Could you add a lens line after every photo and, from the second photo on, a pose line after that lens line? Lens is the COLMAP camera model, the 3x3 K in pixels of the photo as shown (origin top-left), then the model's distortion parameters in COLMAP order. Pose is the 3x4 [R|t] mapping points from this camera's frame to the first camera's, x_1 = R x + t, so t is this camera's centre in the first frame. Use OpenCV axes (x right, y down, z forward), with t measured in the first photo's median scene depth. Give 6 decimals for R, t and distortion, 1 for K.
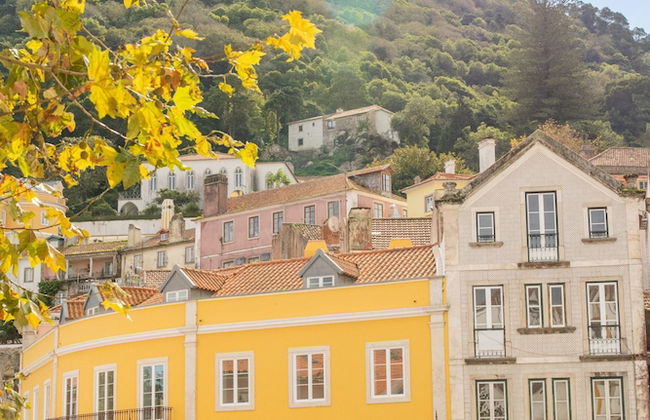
lens RADIAL K [[1398.1, 0, 325.0], [0, 1398.1, 210.0], [0, 0, 1]] dist [-0.053640, -0.014338]
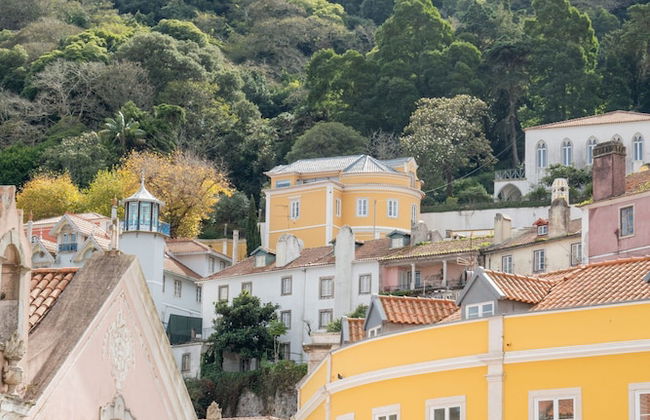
lens RADIAL K [[1892.3, 0, 325.0], [0, 1892.3, 210.0], [0, 0, 1]] dist [0.023469, -0.262947]
pose [[0.967661, -0.019574, -0.251493, 0.025847], [0.021546, 0.999755, 0.005090, 0.001448], [0.251332, -0.010344, 0.967846, 0.017681]]
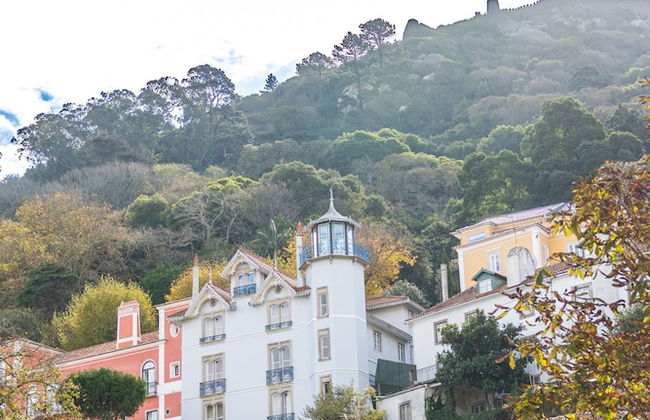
lens RADIAL K [[1522.3, 0, 325.0], [0, 1522.3, 210.0], [0, 0, 1]] dist [-0.011140, -0.031930]
pose [[0.951319, -0.129299, -0.279776, -0.178630], [0.087619, 0.983750, -0.156714, 0.119251], [0.295493, 0.124571, 0.947189, 0.418873]]
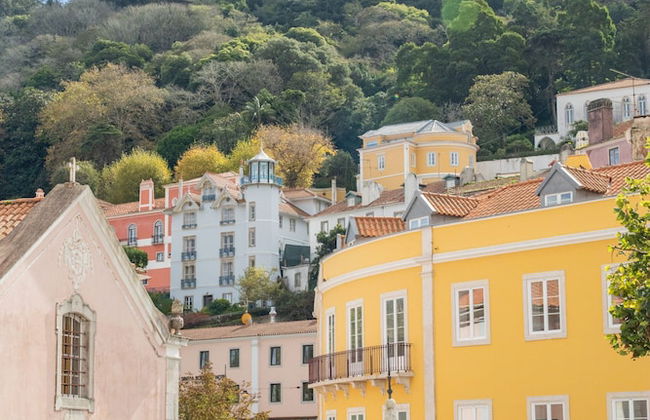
lens RADIAL K [[1398.1, 0, 325.0], [0, 1398.1, 210.0], [0, 0, 1]] dist [-0.053640, -0.014338]
pose [[0.941084, -0.051242, -0.334269, 0.060333], [0.065168, 0.997406, 0.030573, 0.008463], [0.331836, -0.050555, 0.941982, 0.045221]]
